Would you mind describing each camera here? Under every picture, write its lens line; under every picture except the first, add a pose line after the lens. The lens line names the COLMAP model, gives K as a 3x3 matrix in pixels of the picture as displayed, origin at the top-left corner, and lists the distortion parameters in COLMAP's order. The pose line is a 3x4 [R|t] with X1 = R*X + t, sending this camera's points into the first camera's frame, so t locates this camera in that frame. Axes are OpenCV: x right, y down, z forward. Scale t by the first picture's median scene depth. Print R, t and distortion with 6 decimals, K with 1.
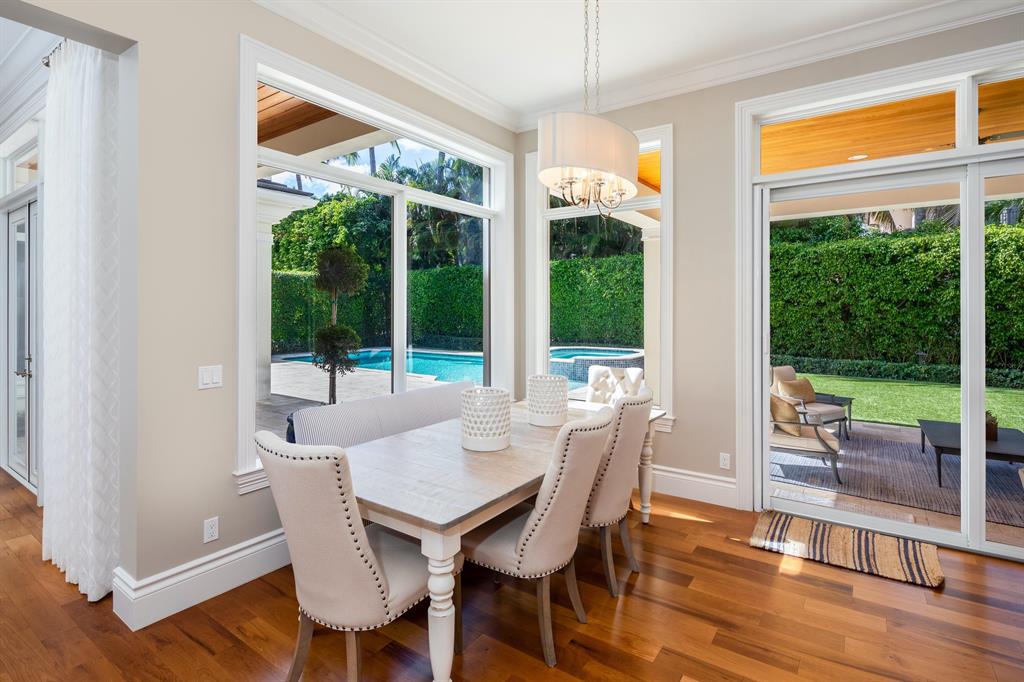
lens RADIAL K [[503.9, 0, 513.1], [0, 503.9, 311.4], [0, 0, 1]] dist [-0.001059, -0.001309]
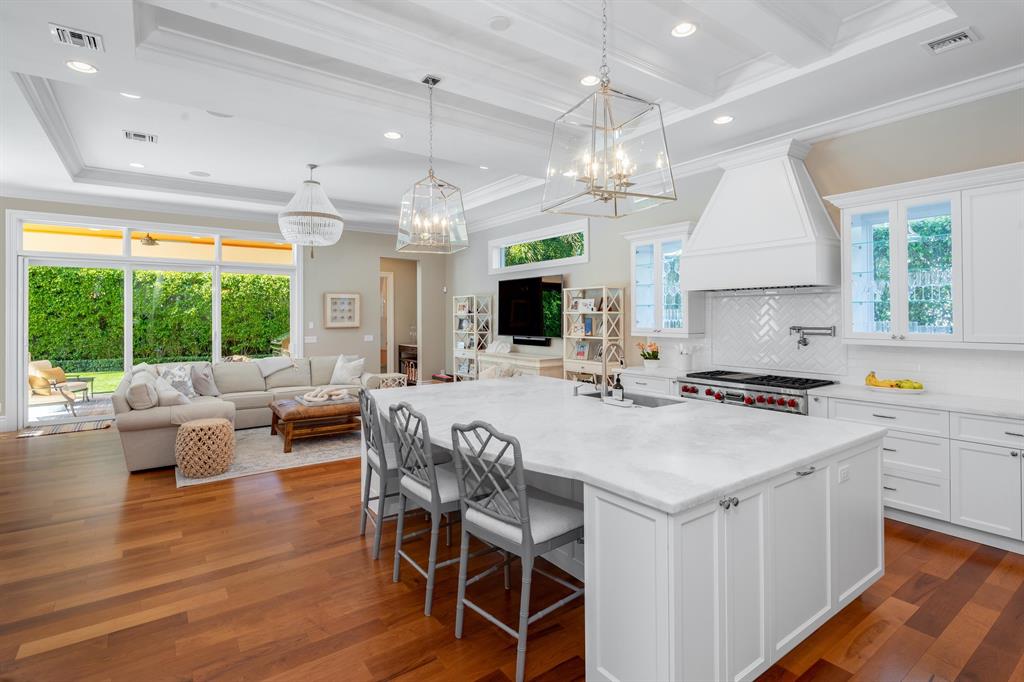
lens RADIAL K [[503.9, 0, 513.1], [0, 503.9, 311.4], [0, 0, 1]] dist [-0.001059, -0.001309]
pose [[0.332195, 0.010538, 0.943152, -0.226961], [0.006917, 0.999883, -0.013608, -0.002567], [-0.943186, 0.011044, 0.332083, -0.456750]]
